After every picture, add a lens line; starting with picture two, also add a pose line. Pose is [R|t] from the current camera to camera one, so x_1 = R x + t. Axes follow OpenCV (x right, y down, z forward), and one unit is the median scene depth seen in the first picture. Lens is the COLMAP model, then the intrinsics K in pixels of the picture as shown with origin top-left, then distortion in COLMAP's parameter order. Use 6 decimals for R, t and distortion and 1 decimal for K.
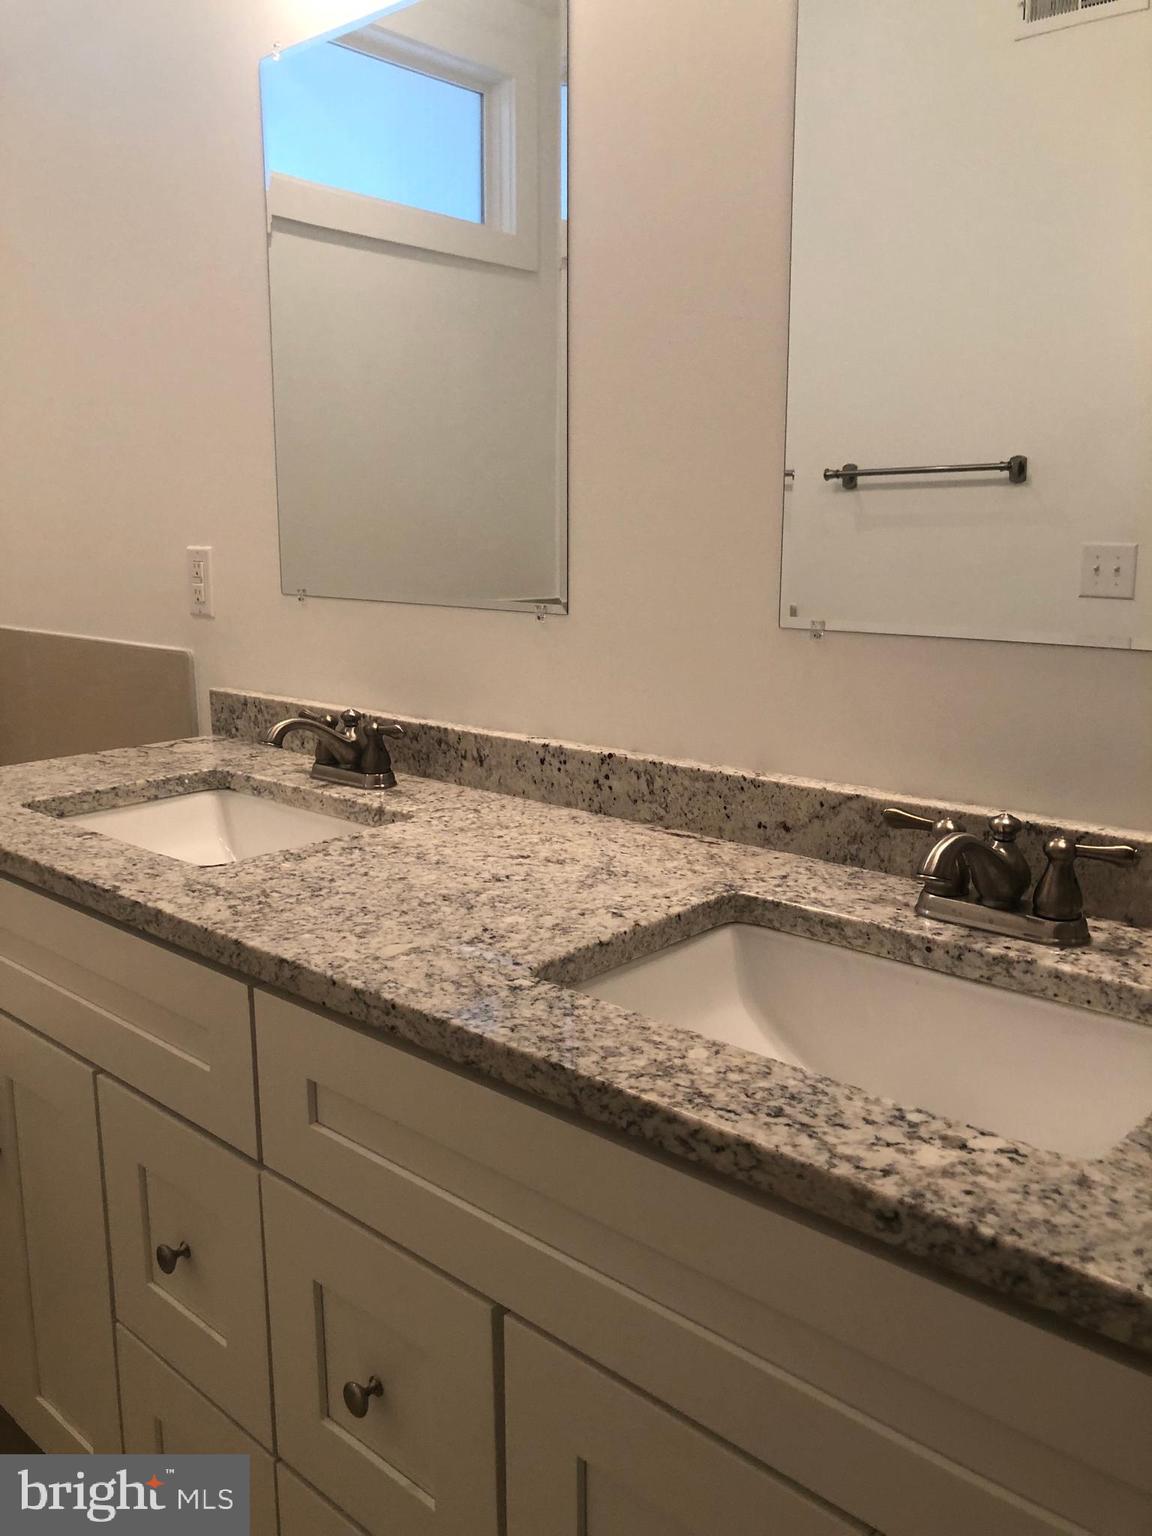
lens RADIAL K [[1239.0, 0, 576.0], [0, 1239.0, 768.0], [0, 0, 1]] dist [0.038416, -0.014838]
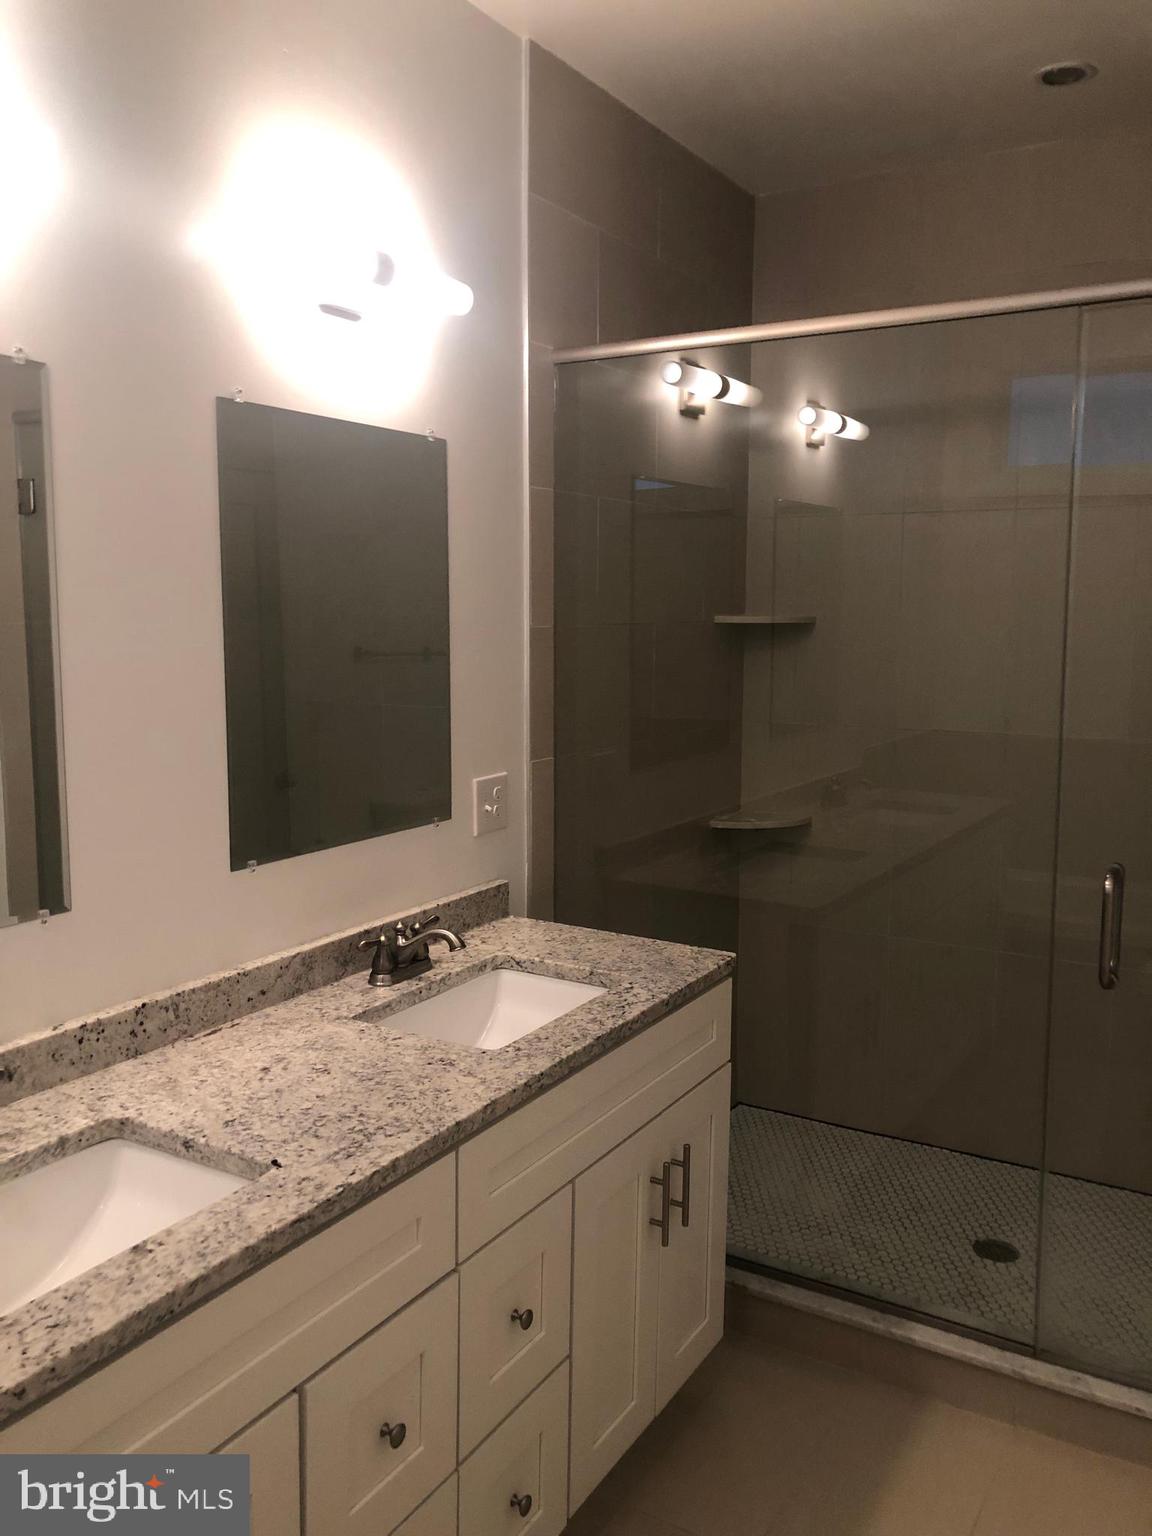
lens RADIAL K [[1259.7, 0, 576.0], [0, 1259.7, 768.0], [0, 0, 1]] dist [-0.007775, -0.007653]
pose [[-0.206179, -0.124482, 0.970564, -1.302423], [0.187854, 0.968390, 0.164109, -0.379314], [-0.960313, 0.216160, -0.176278, 0.771701]]
